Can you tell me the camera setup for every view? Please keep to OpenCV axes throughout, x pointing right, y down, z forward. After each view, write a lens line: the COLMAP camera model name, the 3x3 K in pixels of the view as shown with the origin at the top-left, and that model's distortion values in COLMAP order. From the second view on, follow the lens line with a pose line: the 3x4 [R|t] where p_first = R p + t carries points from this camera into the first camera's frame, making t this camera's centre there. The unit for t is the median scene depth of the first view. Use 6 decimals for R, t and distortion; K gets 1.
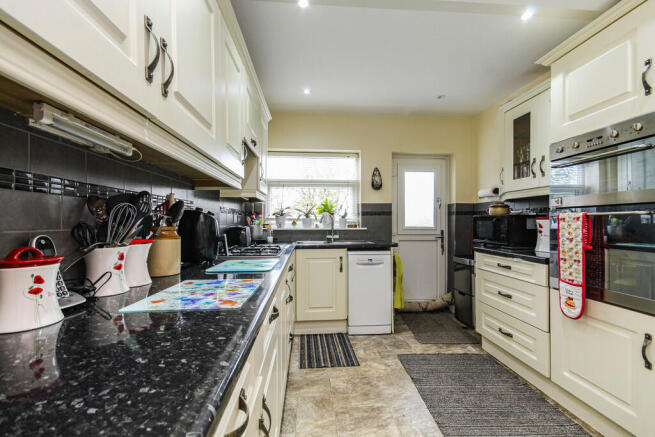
lens RADIAL K [[301.4, 0, 329.1], [0, 301.4, 220.4], [0, 0, 1]] dist [0.017410, -0.001142]
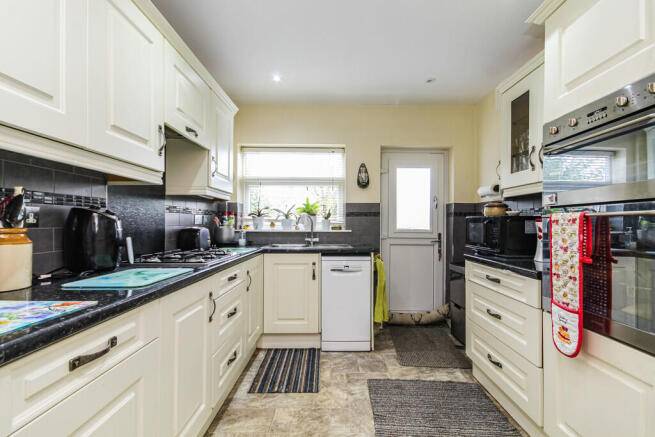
lens RADIAL K [[301.4, 0, 326.8], [0, 301.4, 220.1], [0, 0, 1]] dist [0.017410, -0.001142]
pose [[0.997138, 0.004546, -0.075461, 0.161724], [-0.004939, 0.999975, -0.005018, -0.000626], [0.075436, 0.005376, 0.997136, 0.128689]]
